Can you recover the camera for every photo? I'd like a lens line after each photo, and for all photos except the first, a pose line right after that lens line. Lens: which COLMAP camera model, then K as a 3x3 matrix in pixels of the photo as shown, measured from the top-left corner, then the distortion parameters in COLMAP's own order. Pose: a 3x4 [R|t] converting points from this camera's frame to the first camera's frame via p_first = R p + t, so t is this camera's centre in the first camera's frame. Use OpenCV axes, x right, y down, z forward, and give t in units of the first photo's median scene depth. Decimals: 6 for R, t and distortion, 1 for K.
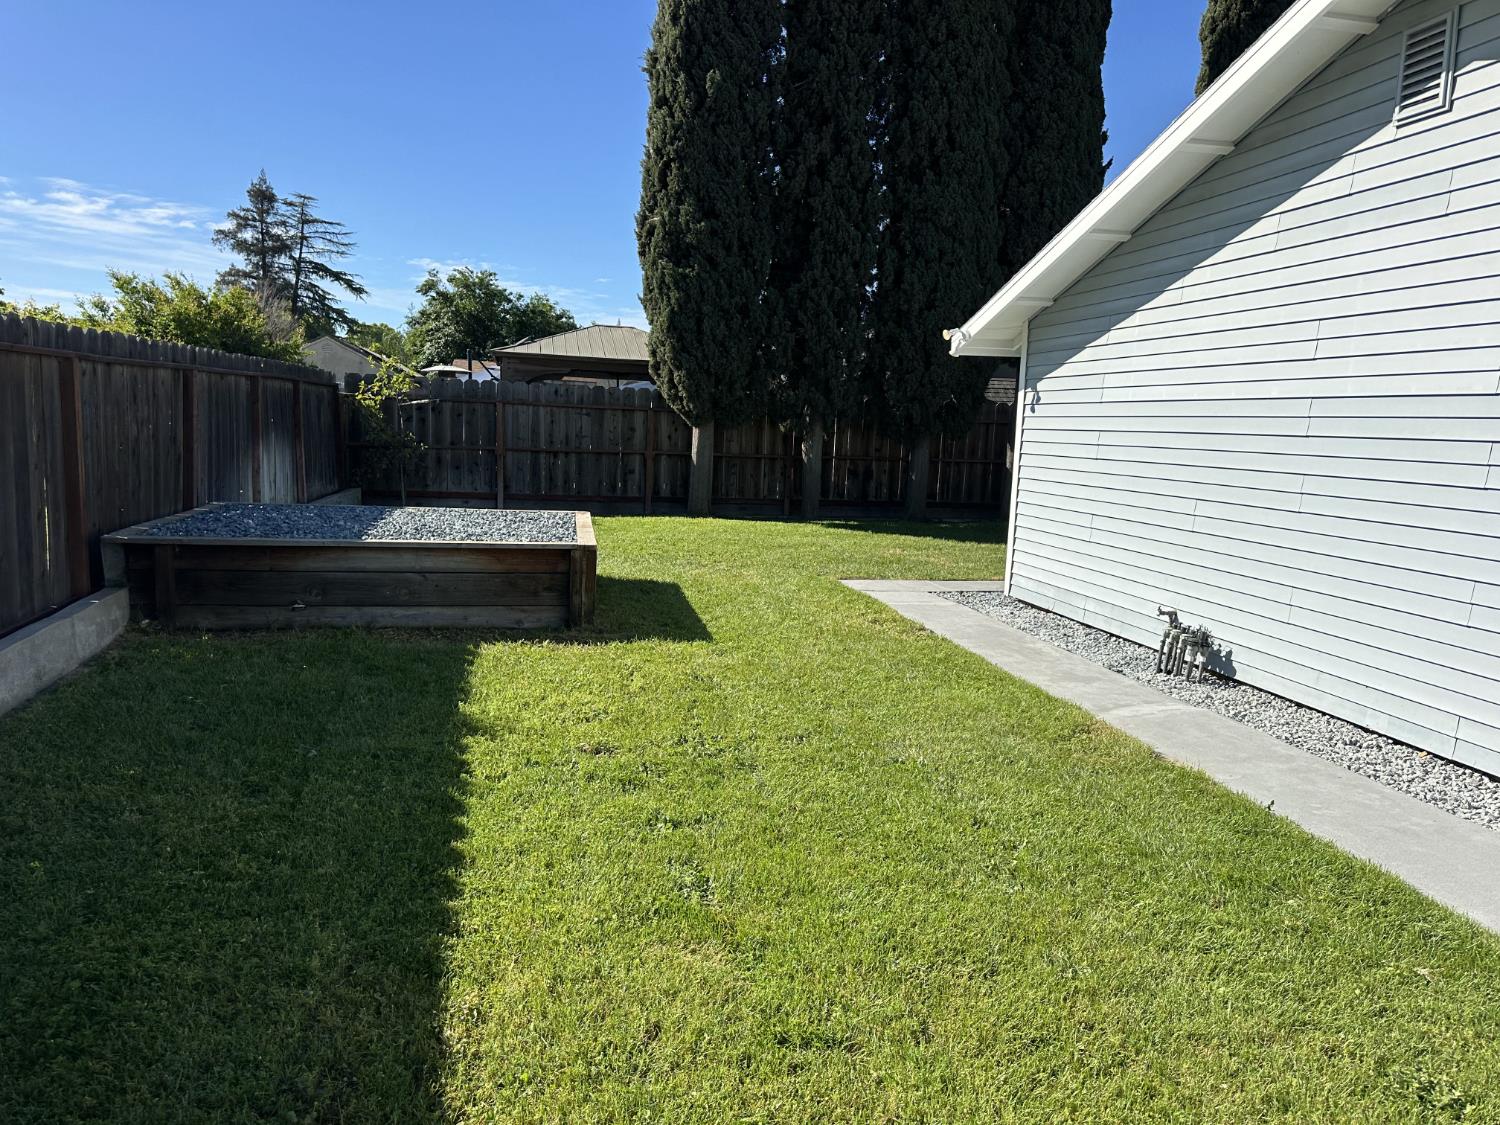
lens RADIAL K [[1051.5, 0, 750.0], [0, 1051.5, 562.5], [0, 0, 1]] dist [0.150700, -0.267646]
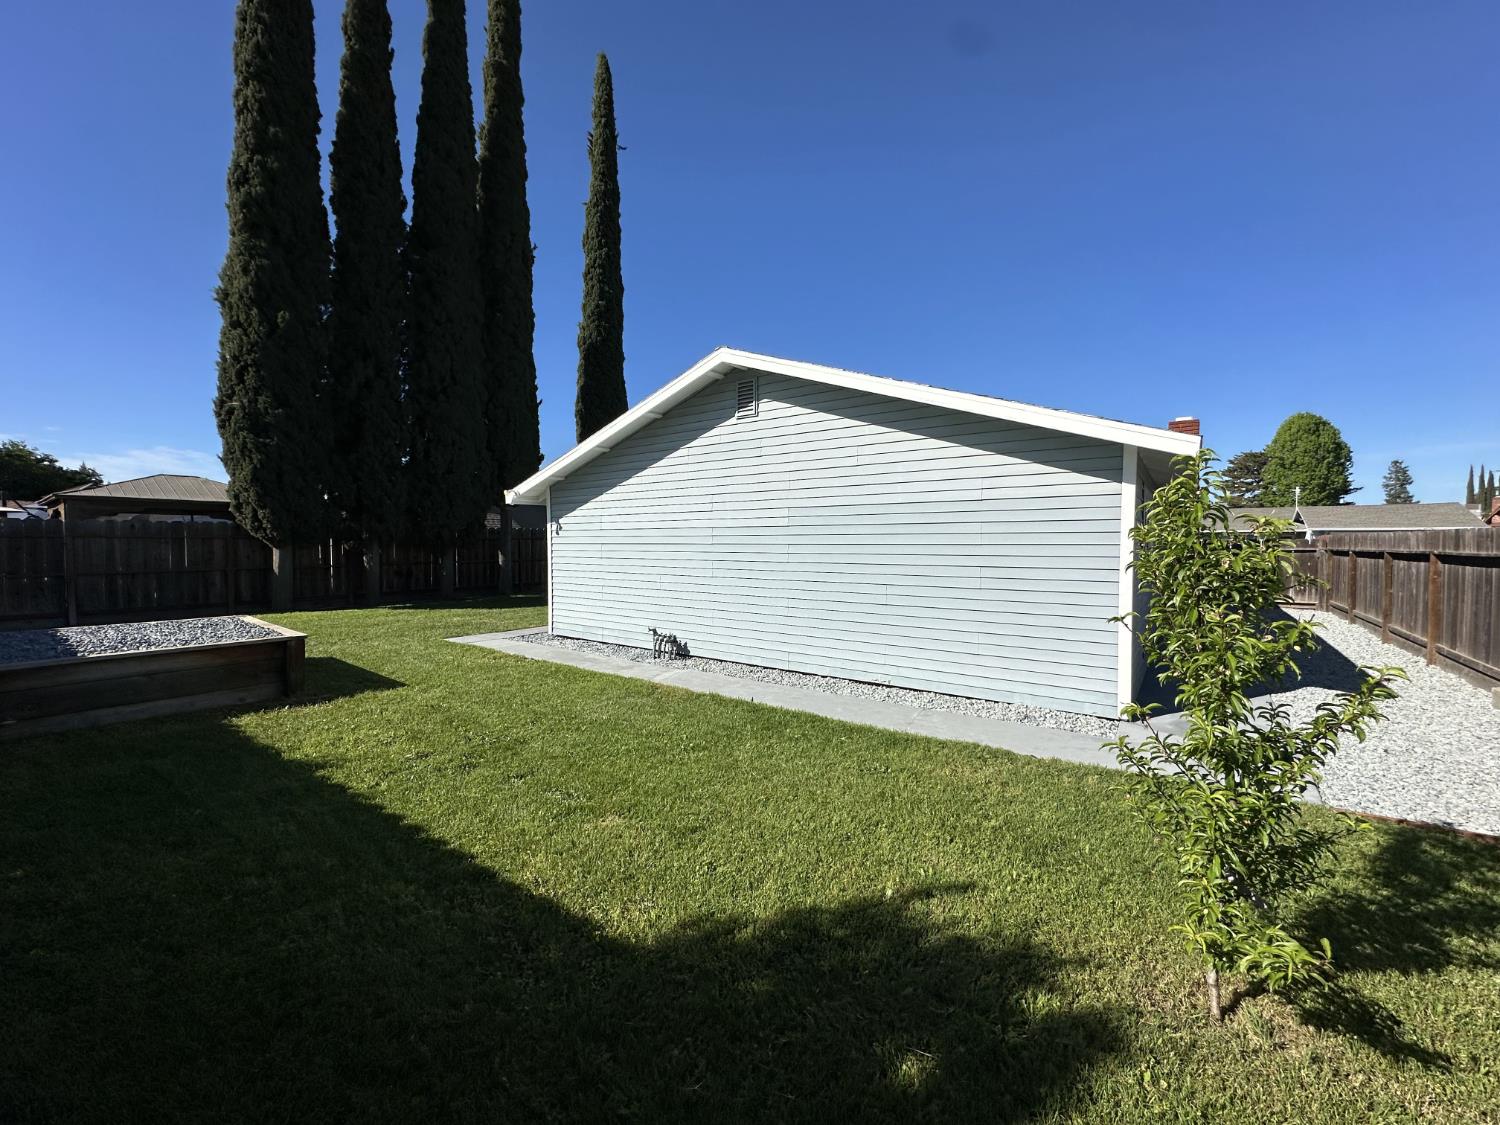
lens RADIAL K [[603.8, 0, 750.0], [0, 603.8, 562.5], [0, 0, 1]] dist [-0.001003, -0.000119]
pose [[0.752858, -0.058887, 0.655543, -0.113614], [0.113481, 0.992687, -0.041156, -0.006274], [-0.648326, 0.105377, 0.754036, -0.012351]]
